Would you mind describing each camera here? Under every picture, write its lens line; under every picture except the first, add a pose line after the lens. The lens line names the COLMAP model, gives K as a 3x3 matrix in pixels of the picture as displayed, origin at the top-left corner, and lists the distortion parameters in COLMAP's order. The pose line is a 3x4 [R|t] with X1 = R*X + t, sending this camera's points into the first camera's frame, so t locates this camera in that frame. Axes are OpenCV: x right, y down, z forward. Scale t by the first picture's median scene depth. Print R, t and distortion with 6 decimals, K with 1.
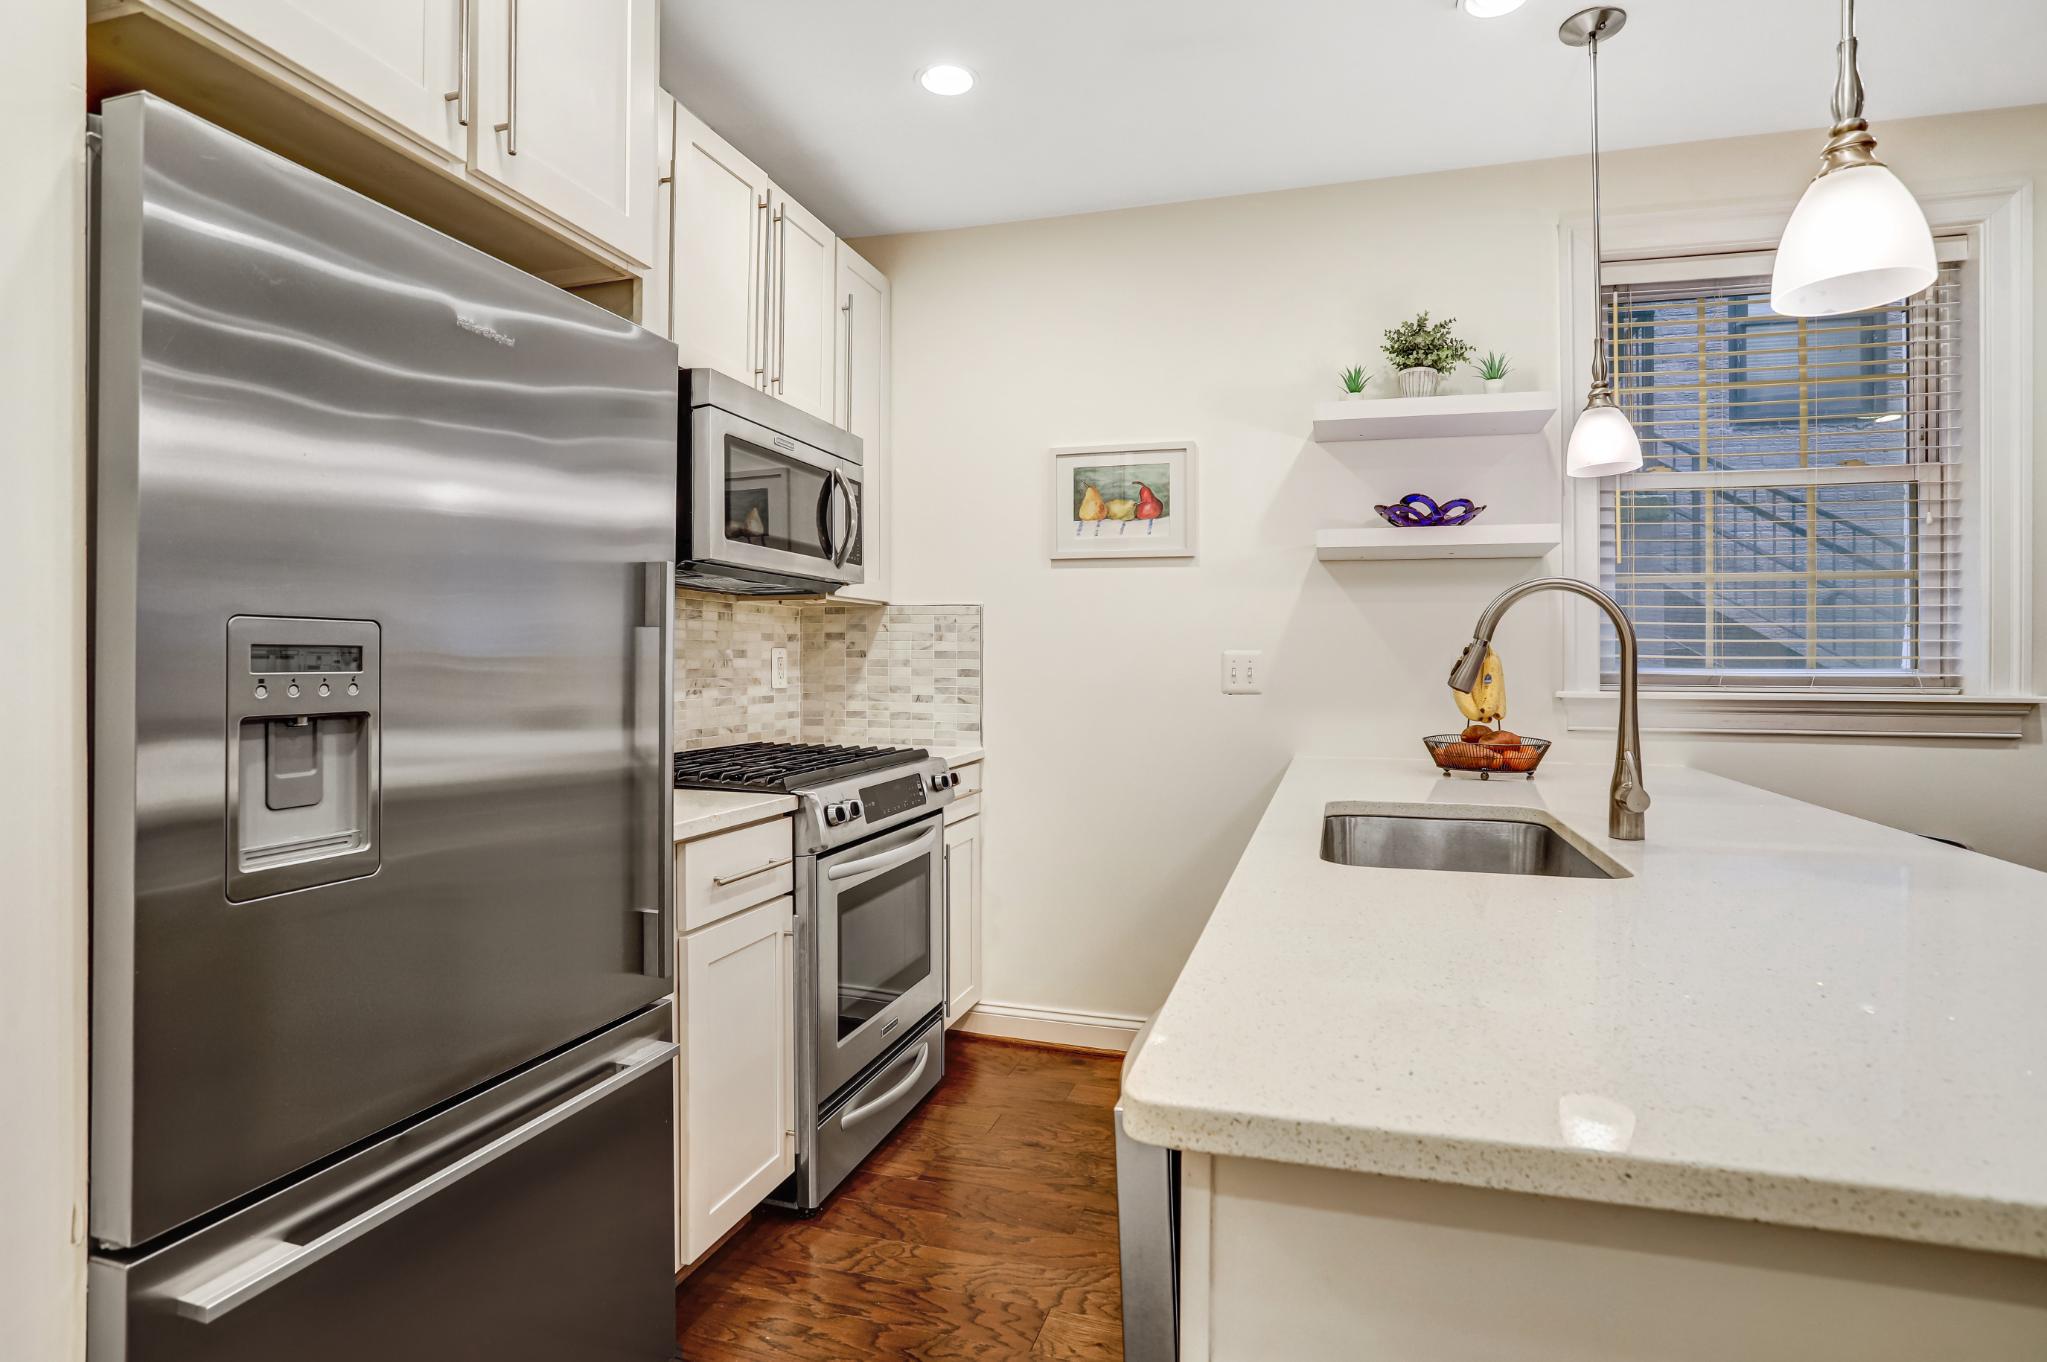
lens RADIAL K [[1031.6, 0, 1034.1], [0, 1031.6, 671.9], [0, 0, 1]] dist [-0.069320, 0.027325]
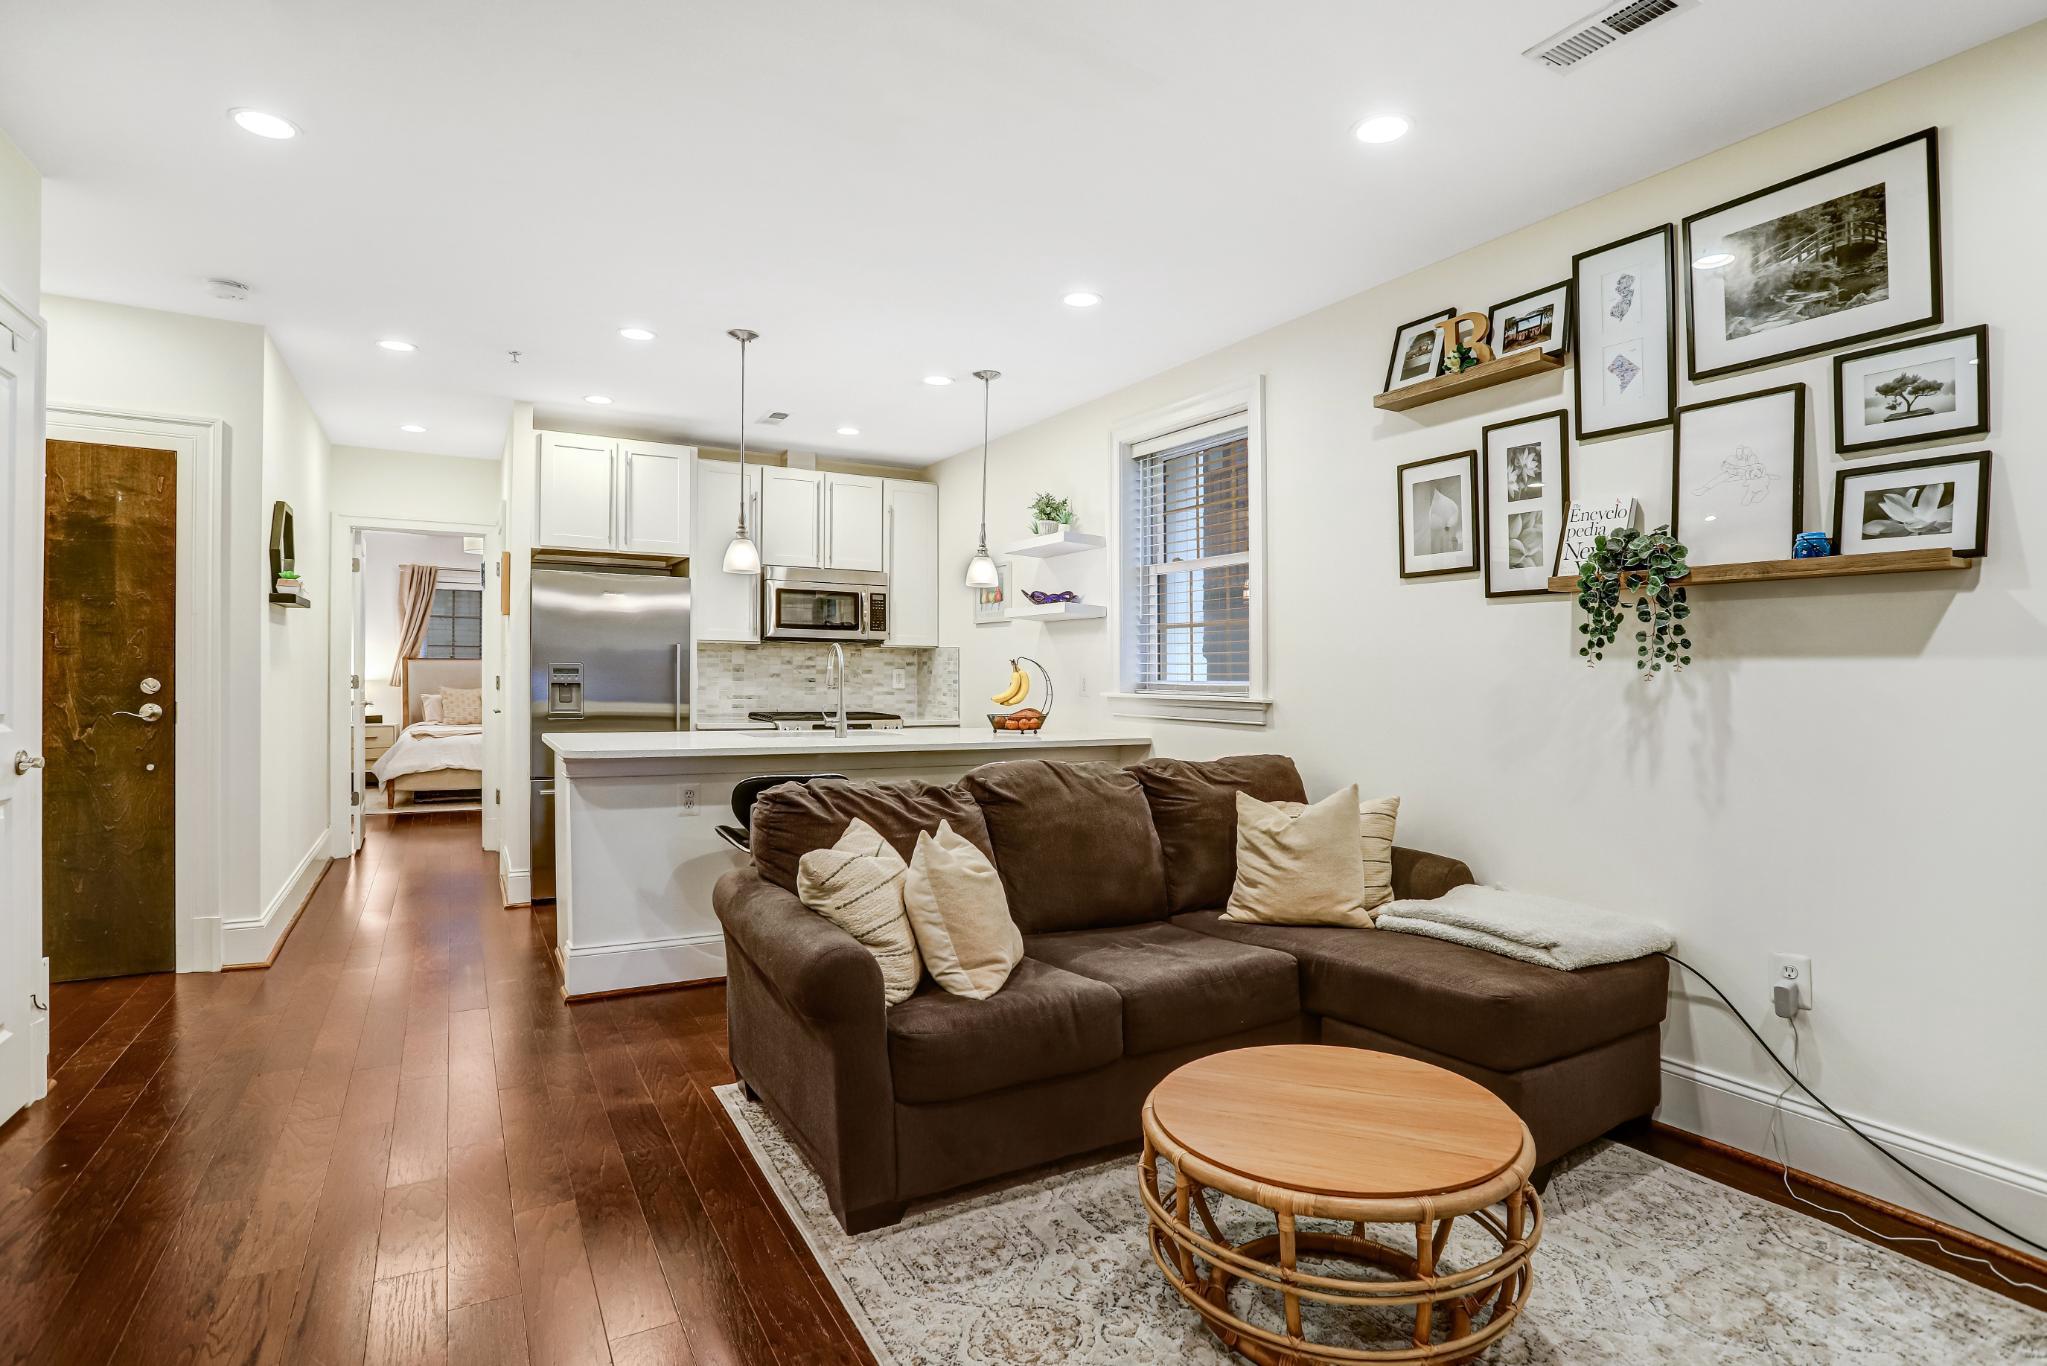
lens RADIAL K [[1031.6, 0, 1042.2], [0, 1031.6, 680.7], [0, 0, 1]] dist [-0.069320, 0.027325]
pose [[0.725075, 0.007077, -0.688633, 1.617526], [-0.015197, 0.999868, -0.005726, 0.009365], [0.688502, 0.014617, 0.725087, -0.370491]]
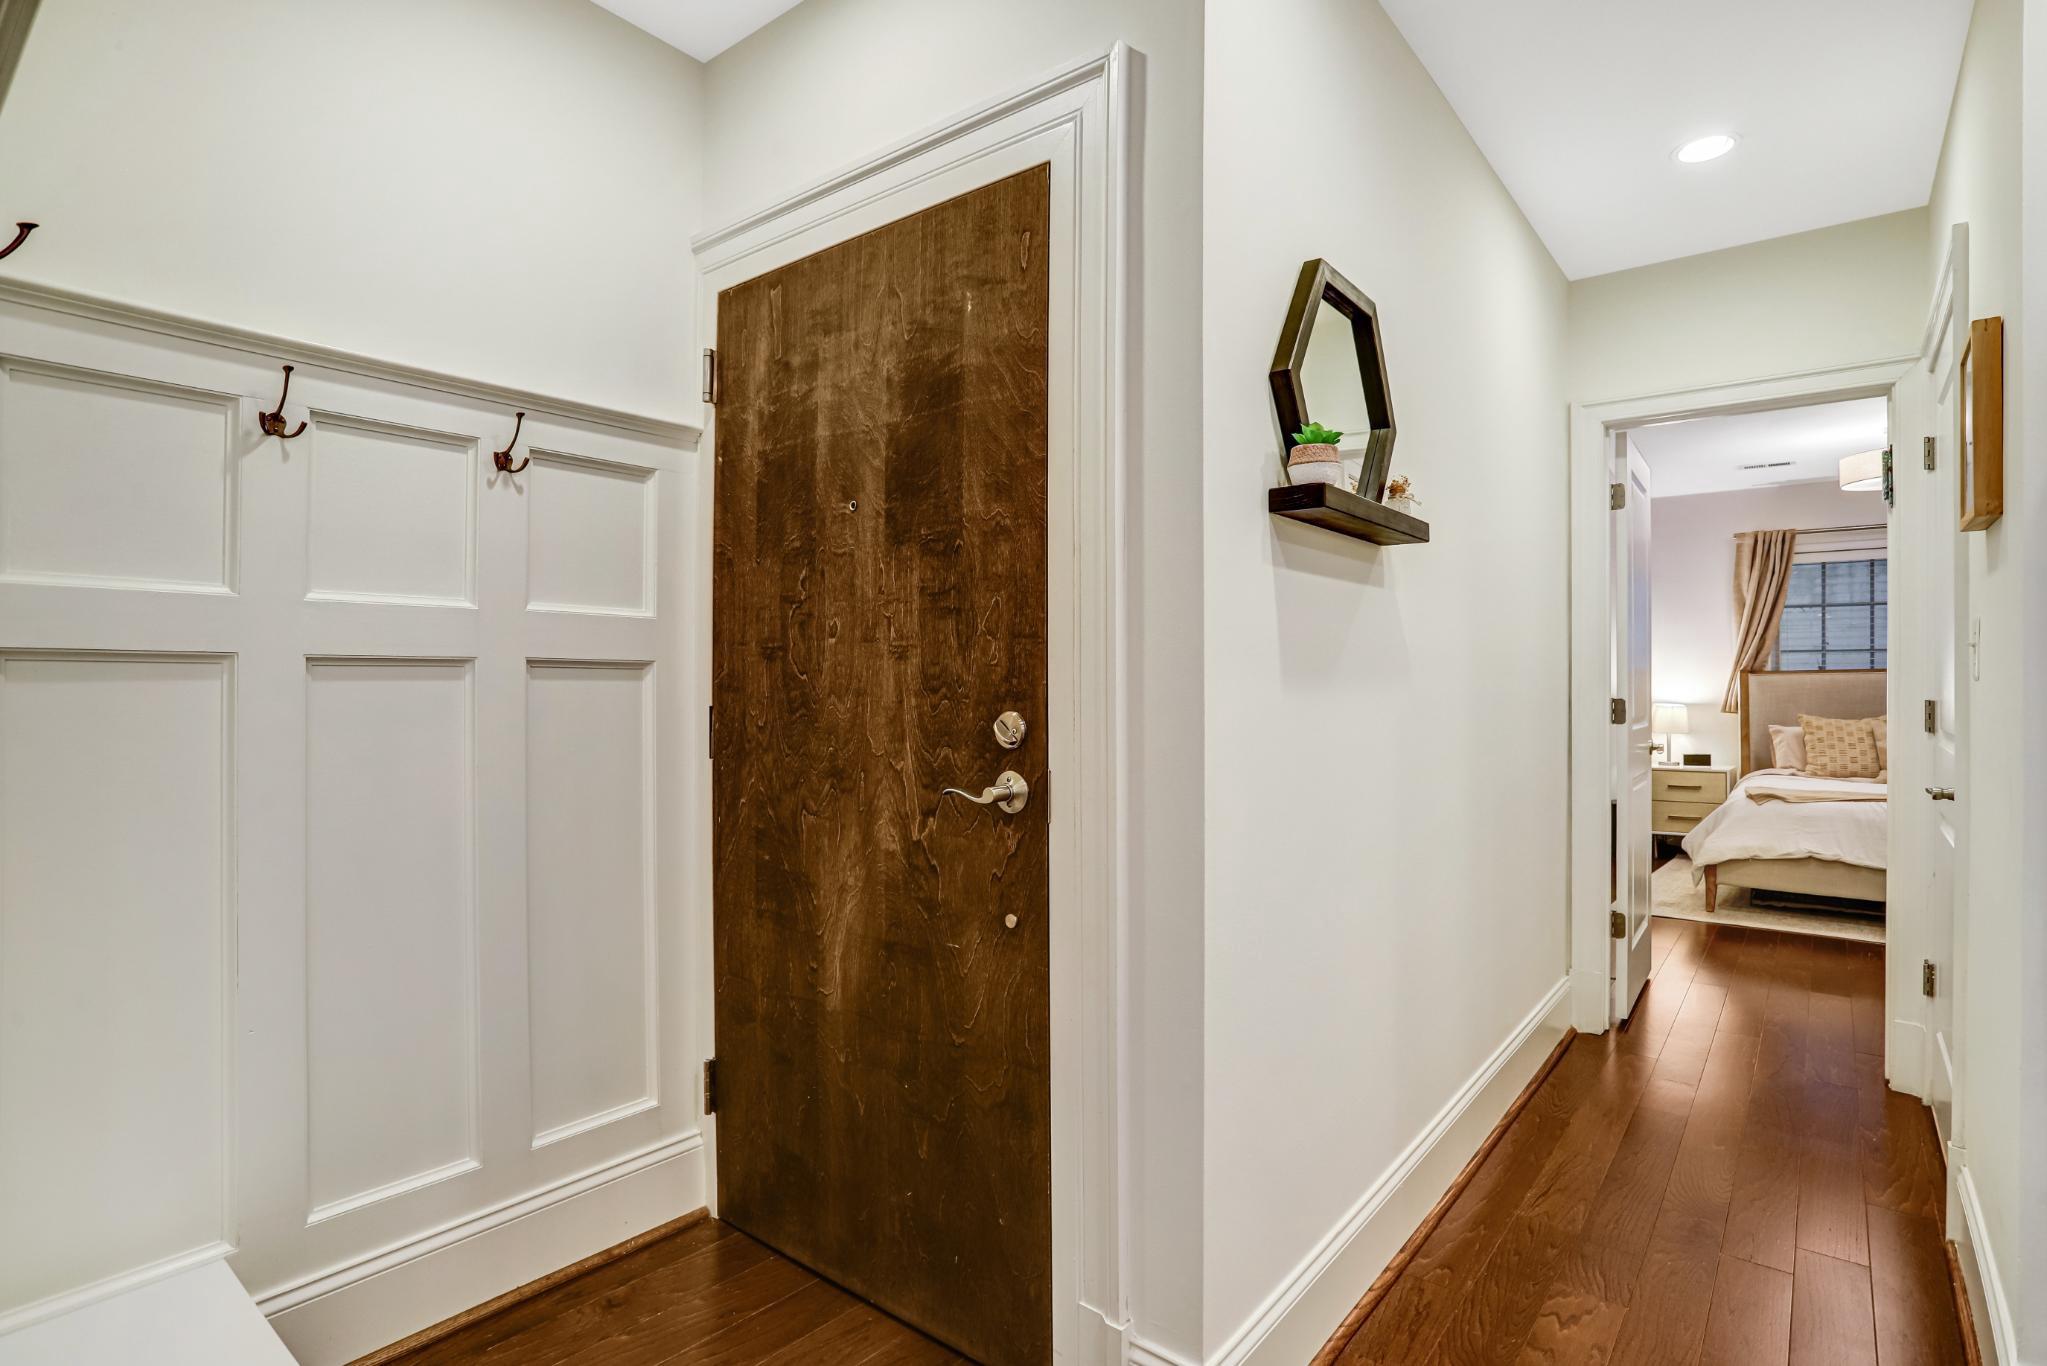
lens RADIAL K [[1031.6, 0, 1030.4], [0, 1031.6, 689.0], [0, 0, 1]] dist [-0.069320, 0.027325]
pose [[-0.381088, -0.000997, -0.924538, 0.354082], [-0.016482, 0.999848, 0.005715, 0.000766], [0.924392, 0.017417, -0.381046, 0.008207]]
